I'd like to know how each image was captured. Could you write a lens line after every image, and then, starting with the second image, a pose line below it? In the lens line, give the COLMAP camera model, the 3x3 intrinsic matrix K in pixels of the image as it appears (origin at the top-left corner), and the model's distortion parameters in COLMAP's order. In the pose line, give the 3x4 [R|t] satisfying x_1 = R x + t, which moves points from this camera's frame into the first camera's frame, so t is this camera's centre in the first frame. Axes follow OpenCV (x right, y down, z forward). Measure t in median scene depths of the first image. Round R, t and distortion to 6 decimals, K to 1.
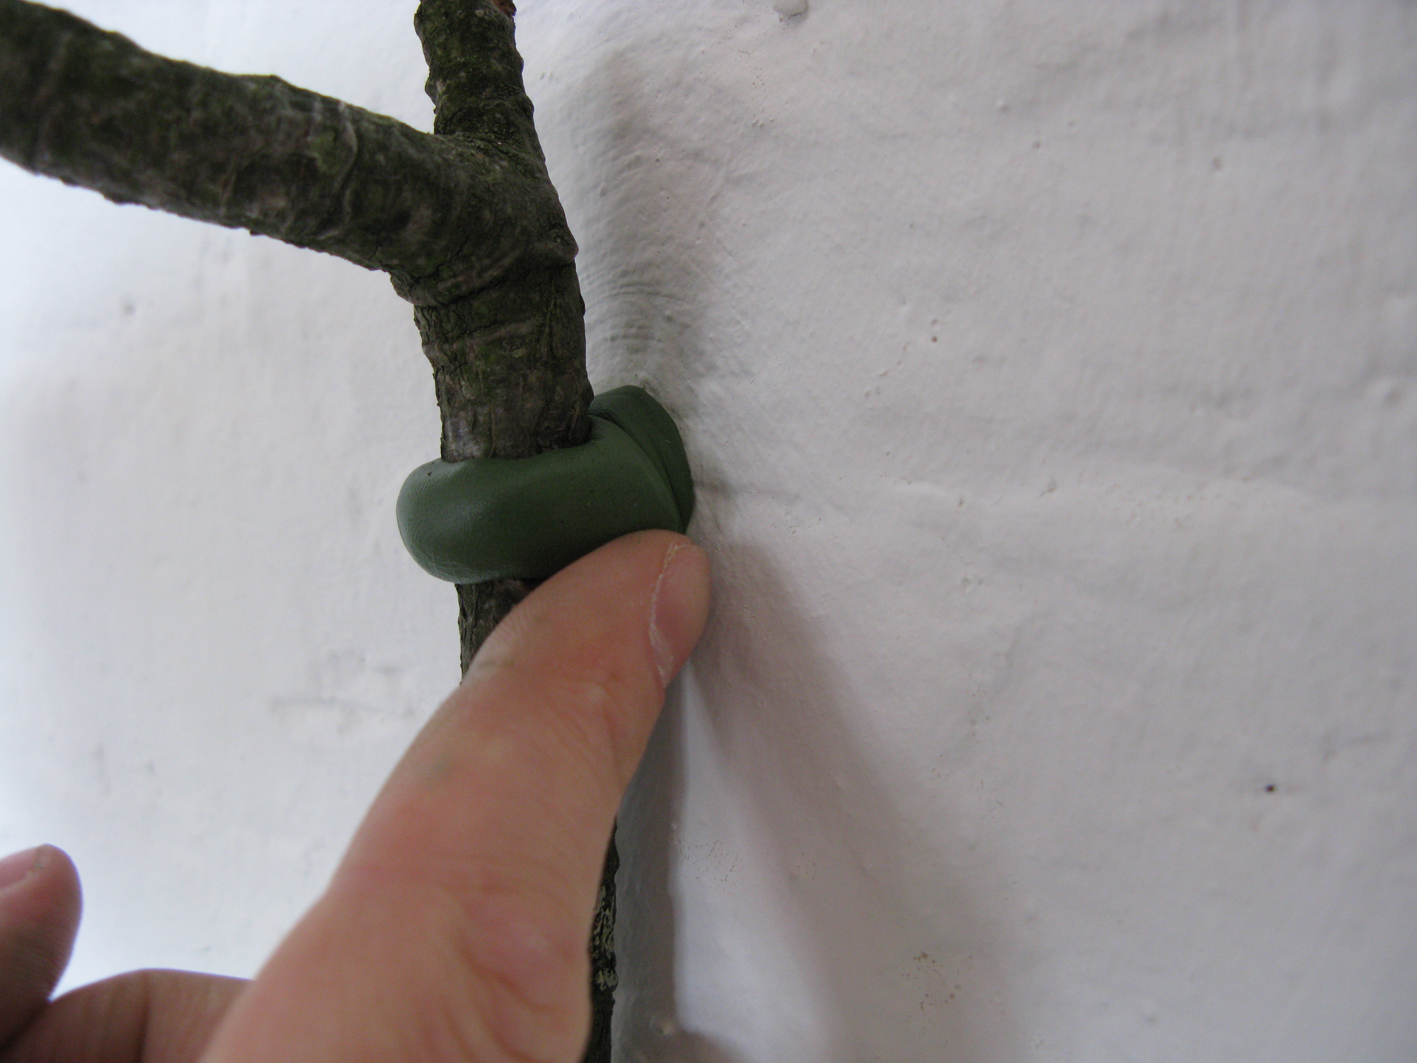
lens RADIAL K [[1211.3, 0, 715.0], [0, 1211.3, 542.1], [0, 0, 1]] dist [-0.055812, 0.043100]
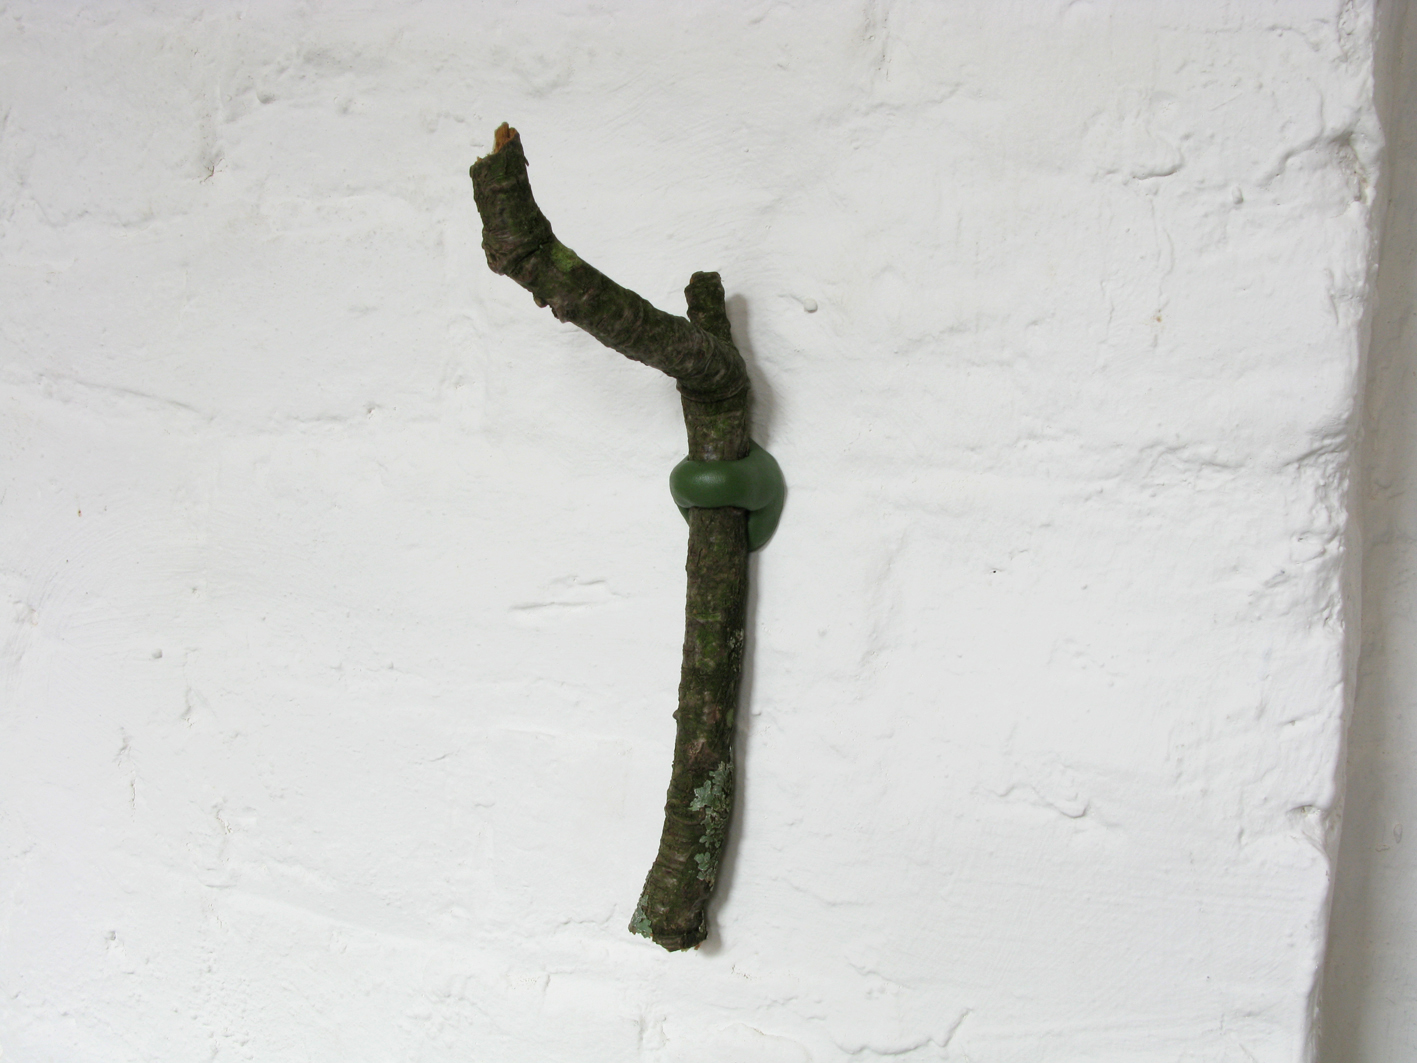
lens RADIAL K [[1211.3, 0, 710.7], [0, 1211.3, 529.4], [0, 0, 1]] dist [-0.055812, 0.043100]
pose [[0.969142, 0.042984, 0.242728, -0.894170], [0.001357, 0.983734, -0.179624, 0.592151], [-0.246501, 0.174410, 0.953320, -1.618018]]
